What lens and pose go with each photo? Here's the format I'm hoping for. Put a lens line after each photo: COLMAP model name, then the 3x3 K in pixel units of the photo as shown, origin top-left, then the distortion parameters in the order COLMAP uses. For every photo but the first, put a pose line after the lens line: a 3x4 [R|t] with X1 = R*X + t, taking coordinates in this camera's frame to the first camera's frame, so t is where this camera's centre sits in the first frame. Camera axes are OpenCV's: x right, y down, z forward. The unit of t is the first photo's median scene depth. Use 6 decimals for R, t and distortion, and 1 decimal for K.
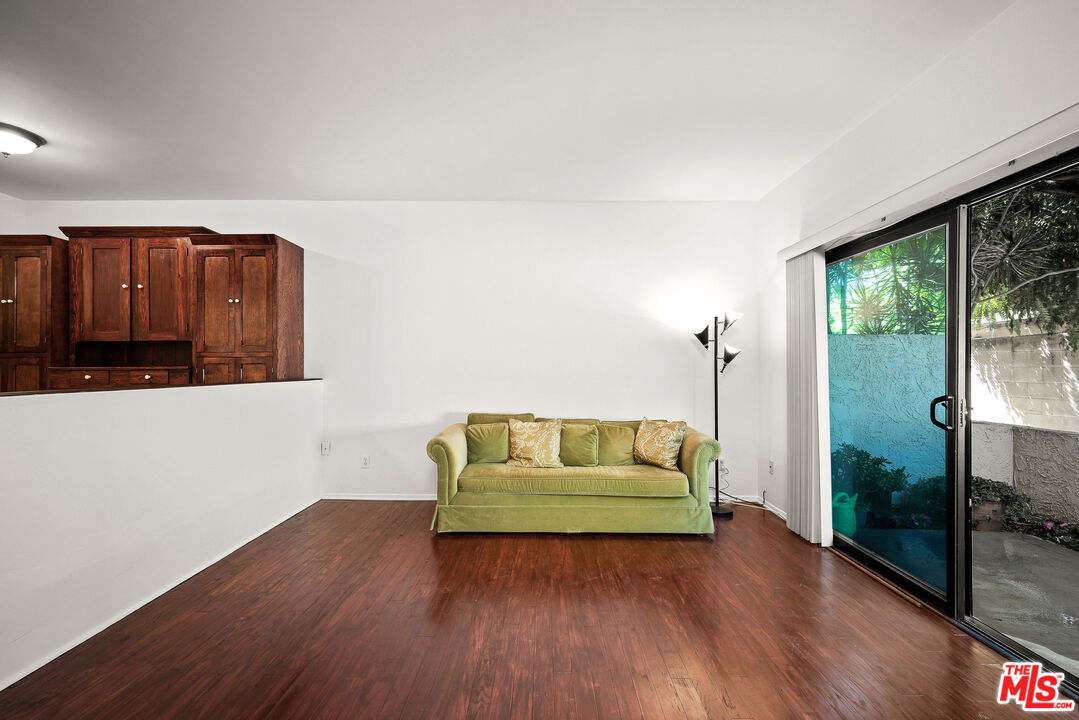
lens RADIAL K [[483.3, 0, 550.1], [0, 483.3, 363.2], [0, 0, 1]] dist [-0.003444, 0.004398]
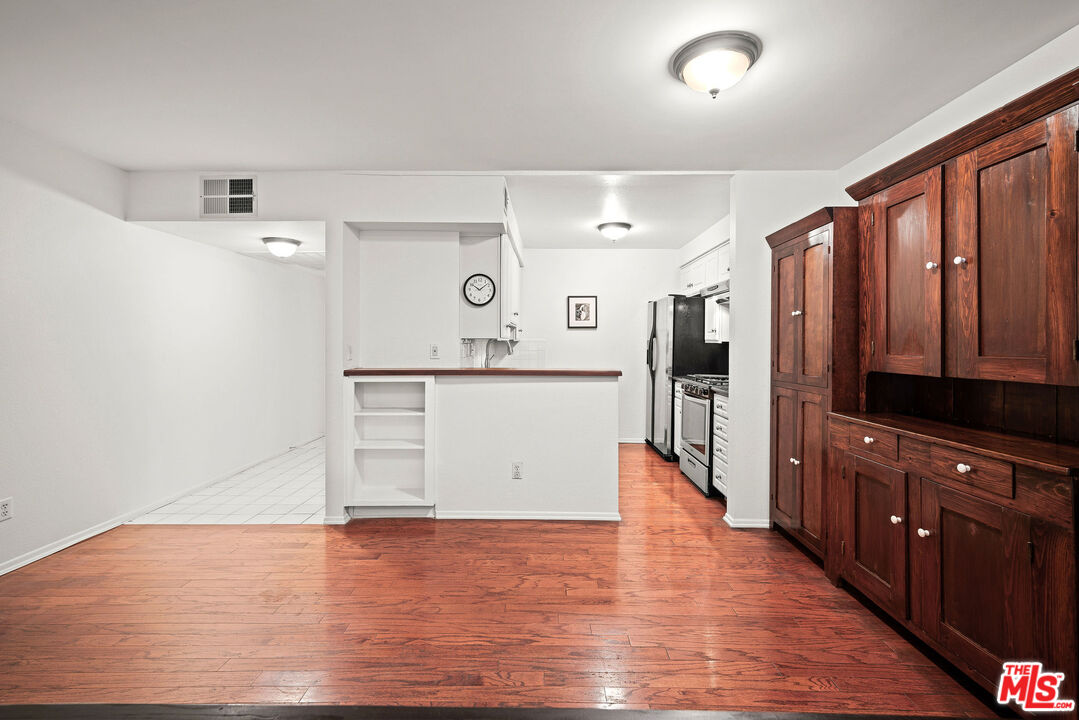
lens RADIAL K [[472.6, 0, 533.1], [0, 472.6, 345.1], [0, 0, 1]] dist [0.001671, 0.001885]
pose [[-0.018843, 0.003788, -0.999815, -0.397539], [0.008620, 0.999956, 0.003626, -0.085572], [0.999785, -0.008551, -0.018875, 0.616379]]
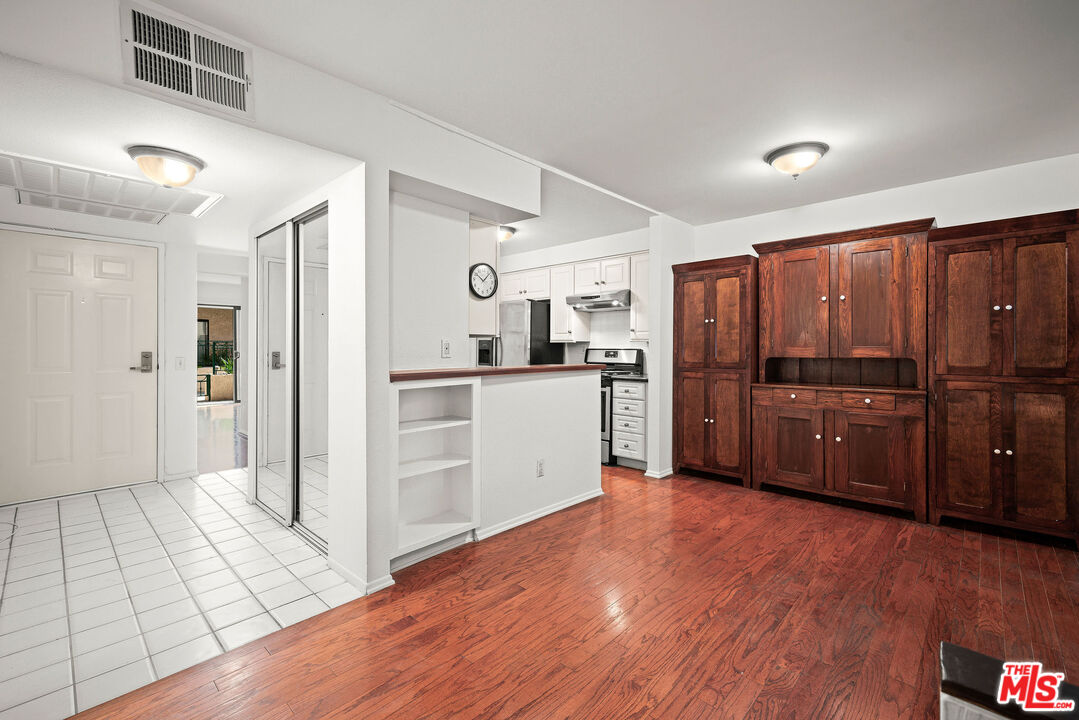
lens RADIAL K [[472.6, 0, 535.8], [0, 472.6, 353.2], [0, 0, 1]] dist [0.001671, 0.001885]
pose [[0.721954, 0.006601, -0.691910, -0.666540], [0.008127, 0.999805, 0.018017, -0.077609], [0.691894, -0.018631, 0.721759, -0.038398]]
